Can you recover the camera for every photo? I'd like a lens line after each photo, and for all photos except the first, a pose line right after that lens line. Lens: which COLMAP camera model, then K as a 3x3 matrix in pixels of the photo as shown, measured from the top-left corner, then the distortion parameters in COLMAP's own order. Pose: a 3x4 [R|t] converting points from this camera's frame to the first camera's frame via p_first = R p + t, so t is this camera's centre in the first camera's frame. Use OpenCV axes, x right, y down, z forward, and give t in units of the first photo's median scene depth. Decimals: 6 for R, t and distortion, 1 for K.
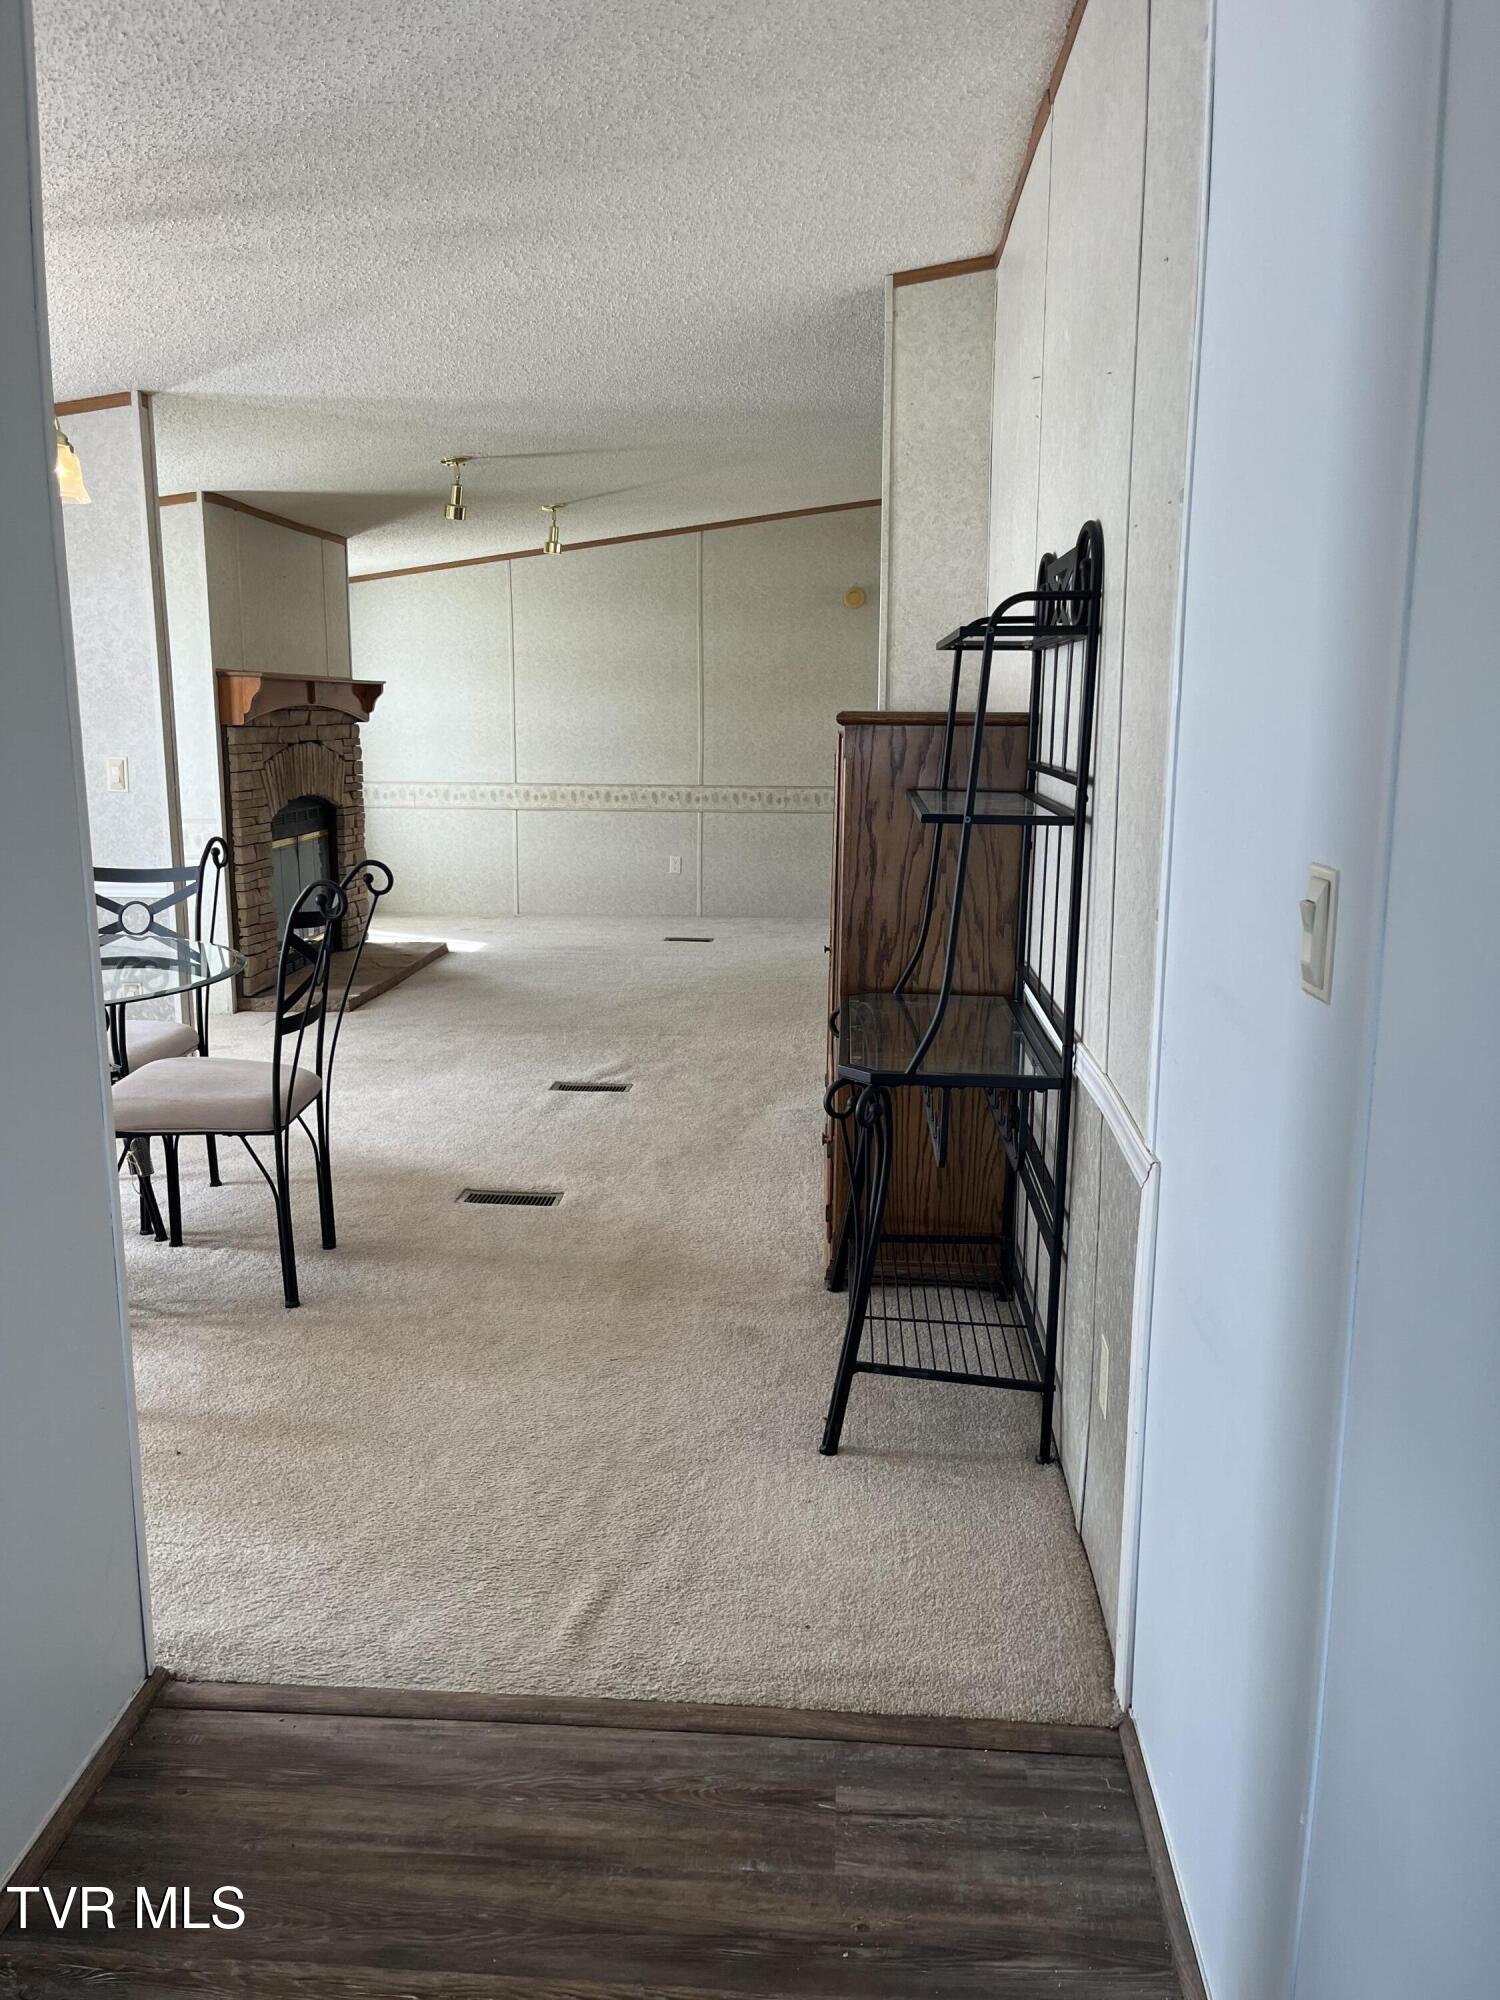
lens RADIAL K [[1529.3, 0, 749.7], [0, 1529.3, 1015.8], [0, 0, 1]] dist [0.053082, -0.069448]
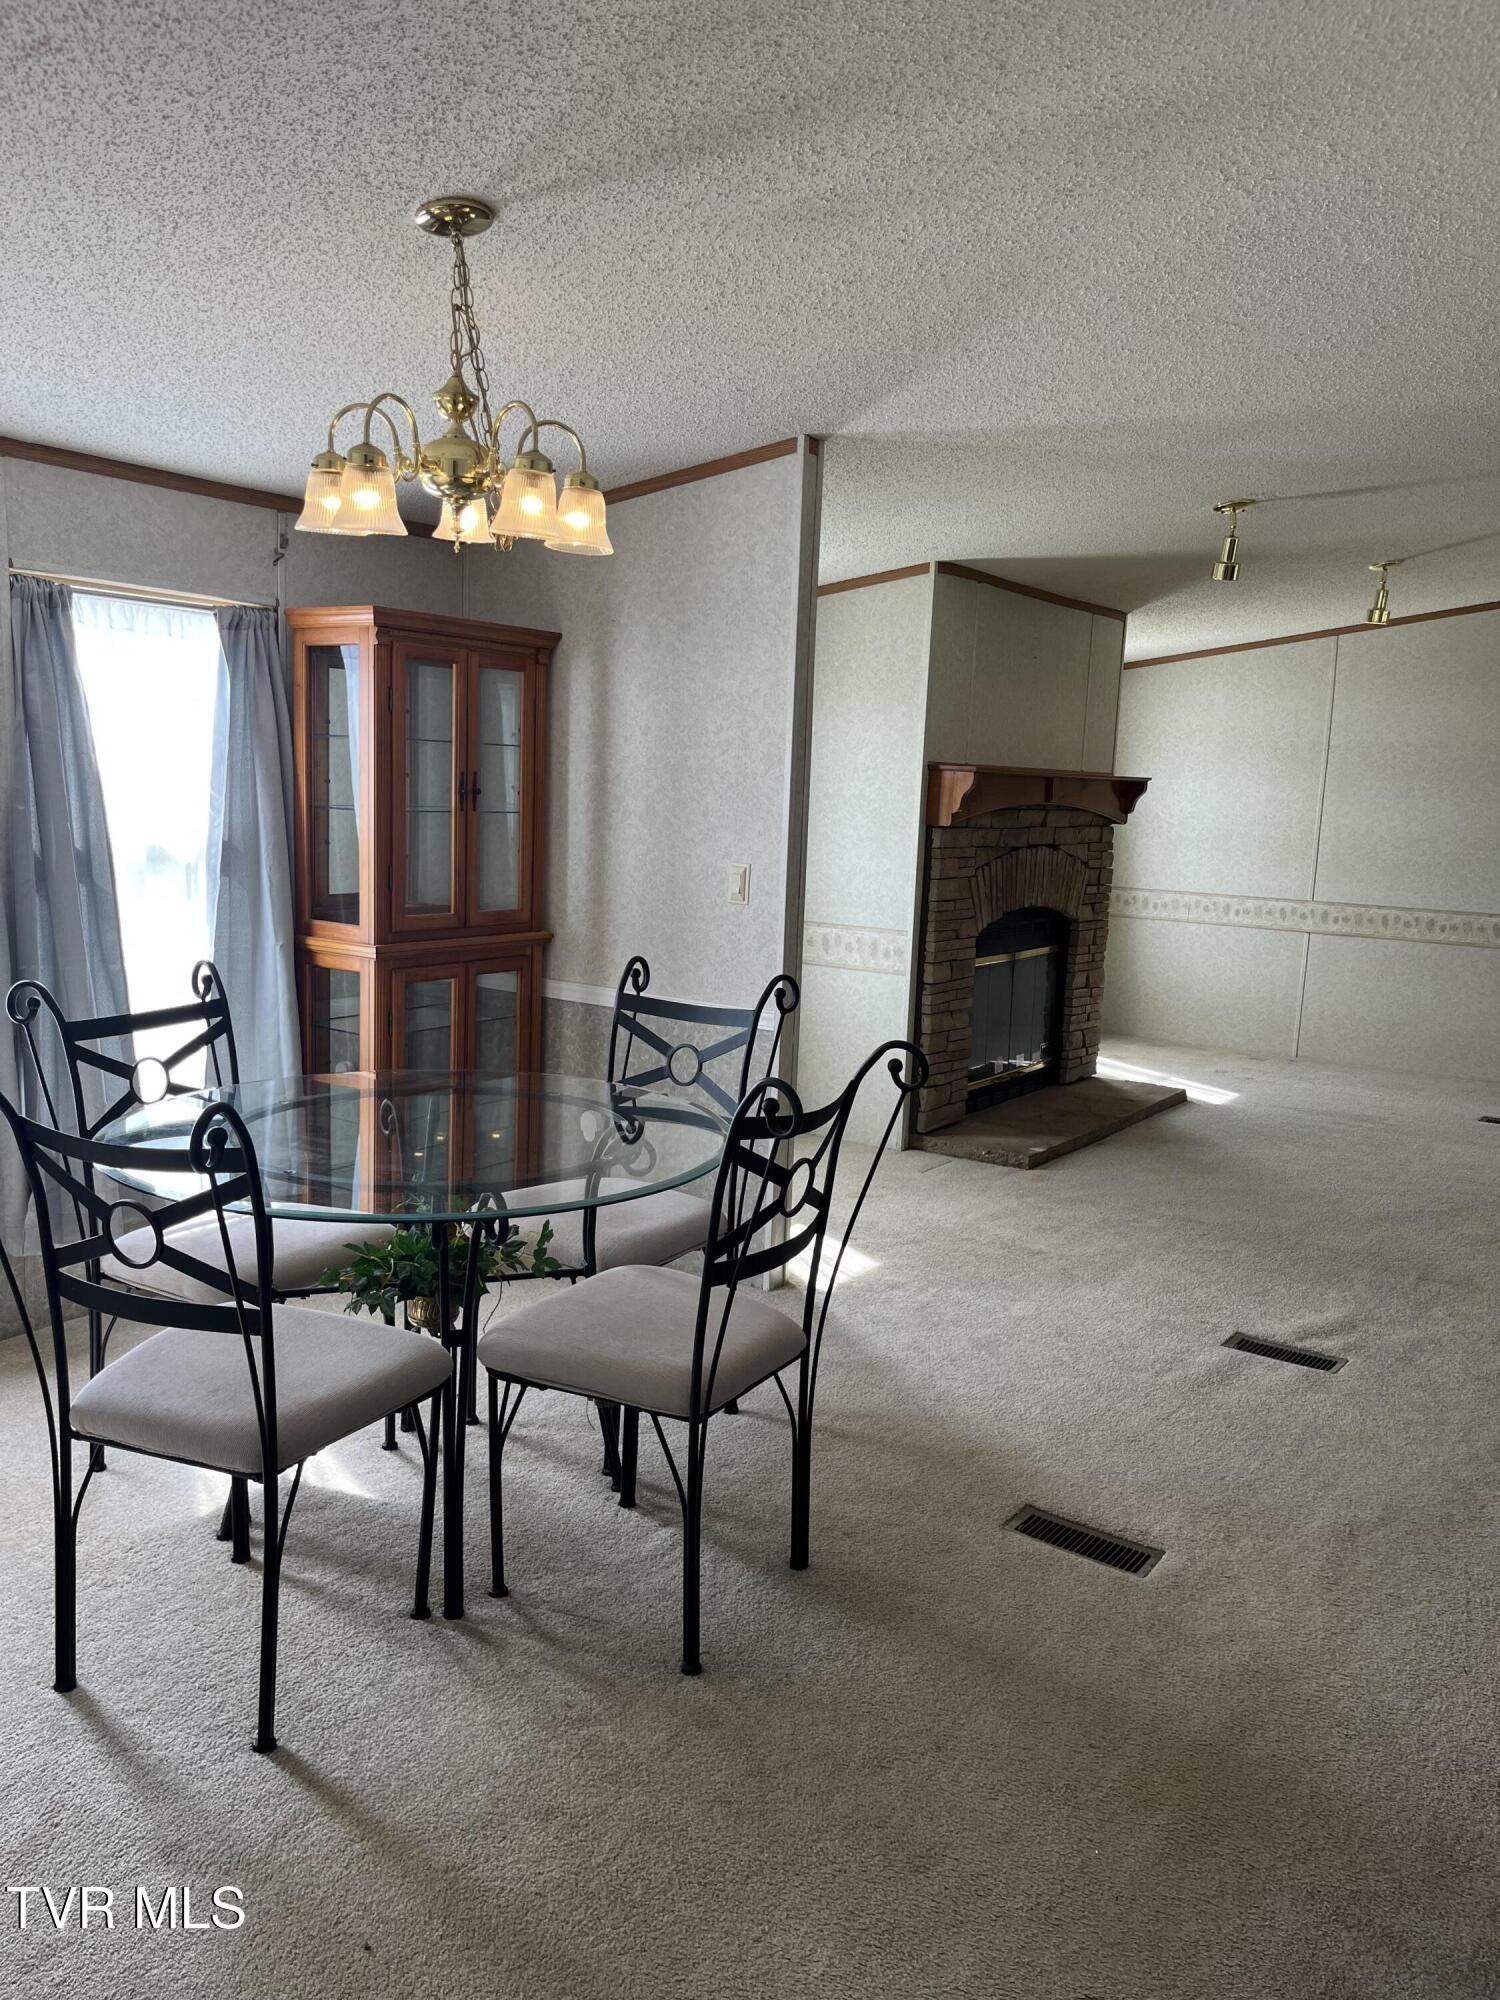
lens RADIAL K [[1529.3, 0, 749.7], [0, 1529.3, 1015.8], [0, 0, 1]] dist [0.053082, -0.069448]
pose [[0.854042, 0.103530, -0.509798, 0.025357], [-0.132191, 0.991018, -0.020197, -0.047887], [0.503128, 0.084639, 0.860057, 0.197629]]
